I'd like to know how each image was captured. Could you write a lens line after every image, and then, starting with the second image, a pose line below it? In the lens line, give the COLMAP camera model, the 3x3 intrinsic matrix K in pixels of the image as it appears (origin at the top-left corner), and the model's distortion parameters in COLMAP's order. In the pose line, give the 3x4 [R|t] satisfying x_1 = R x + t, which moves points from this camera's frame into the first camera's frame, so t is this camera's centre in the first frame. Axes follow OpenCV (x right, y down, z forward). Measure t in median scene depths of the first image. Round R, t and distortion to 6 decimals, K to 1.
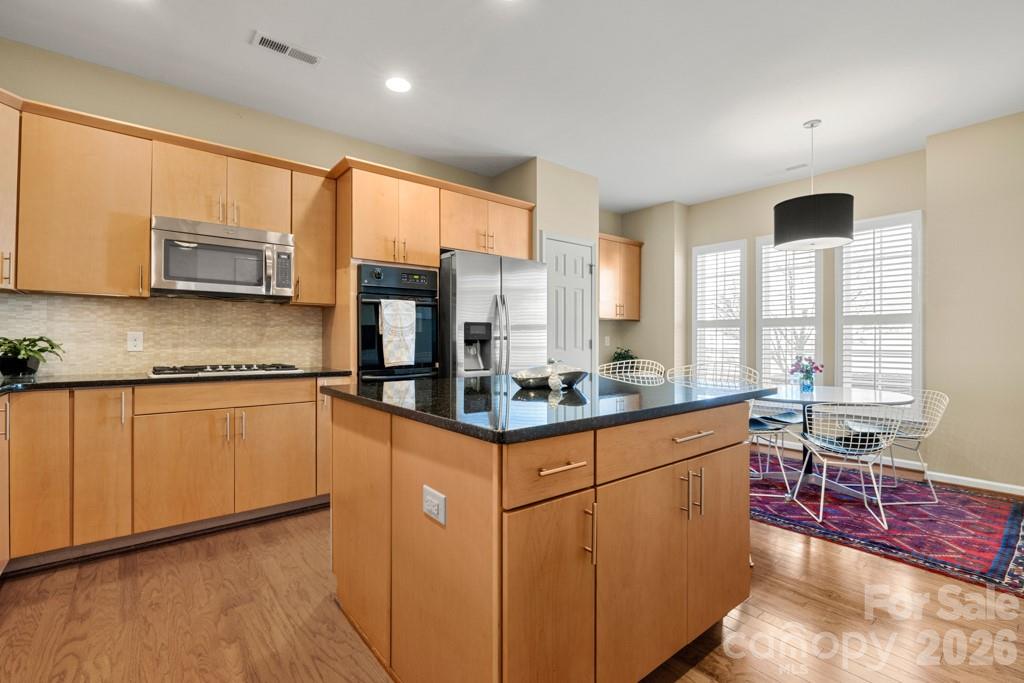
lens RADIAL K [[462.6, 0, 511.2], [0, 462.6, 339.3], [0, 0, 1]] dist [0.001576, 0.000094]
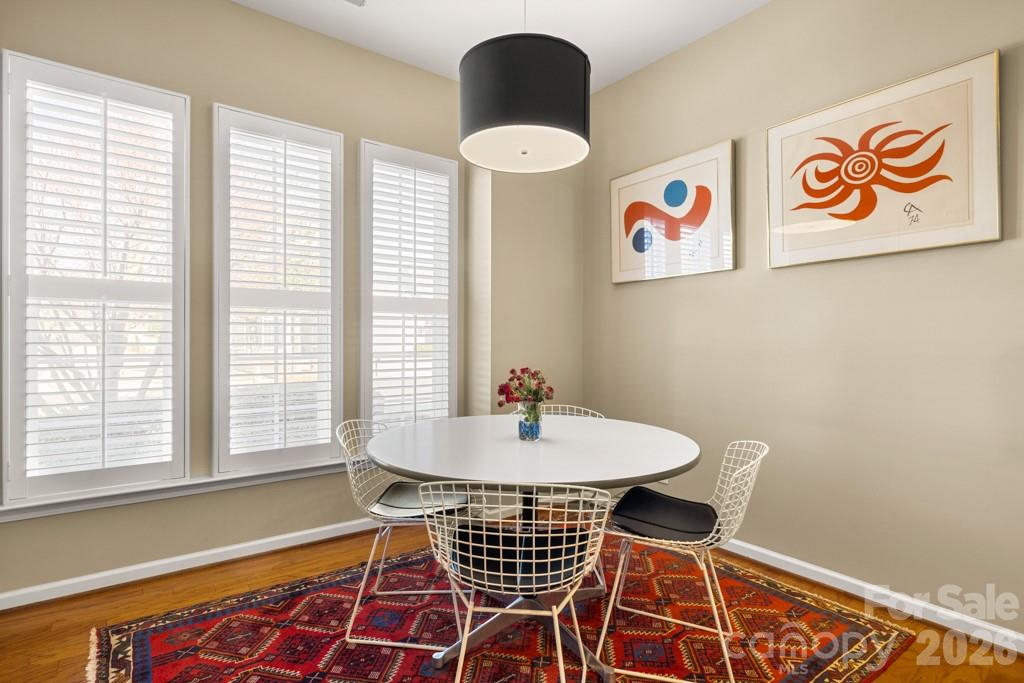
lens RADIAL K [[522.8, 0, 511.7], [0, 522.8, 341.7], [0, 0, 1]] dist [0.002236, 0.000092]
pose [[0.057435, 0.008436, 0.998314, 0.051507], [0.005282, 0.999948, -0.008754, 0.014347], [-0.998335, 0.005776, 0.057387, 0.696389]]
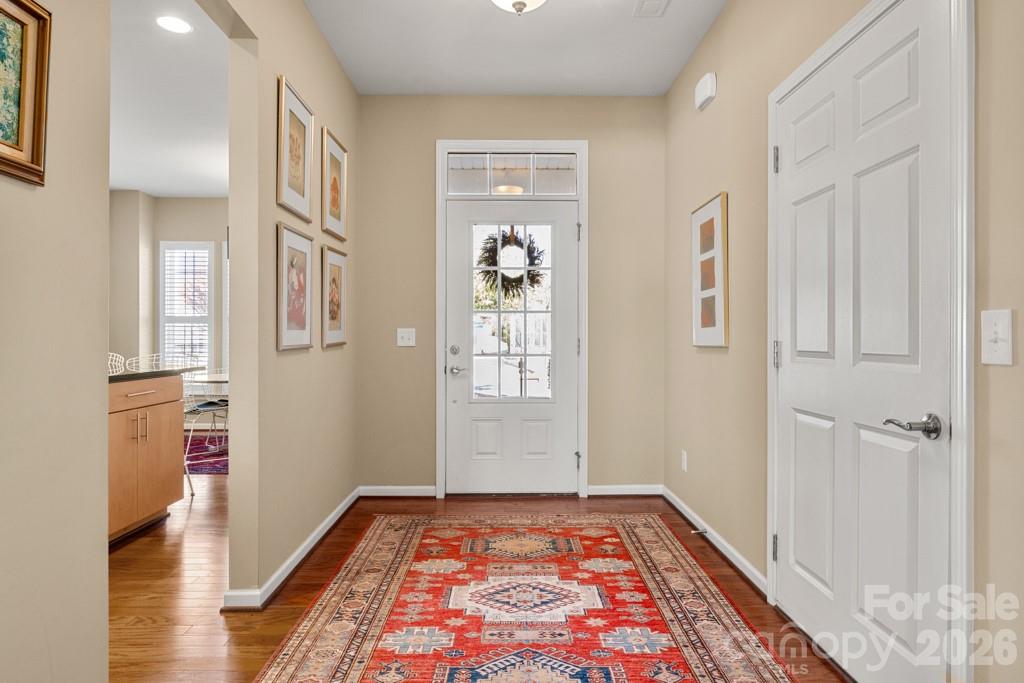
lens RADIAL K [[586.2, 0, 512.4], [0, 586.2, 336.2], [0, 0, 1]] dist [0.003913, 0.000463]
pose [[0.626713, -0.000950, 0.779249, -0.117382], [-0.001593, 0.999996, 0.002500, -0.001446], [-0.779248, -0.002808, 0.626709, -0.386169]]
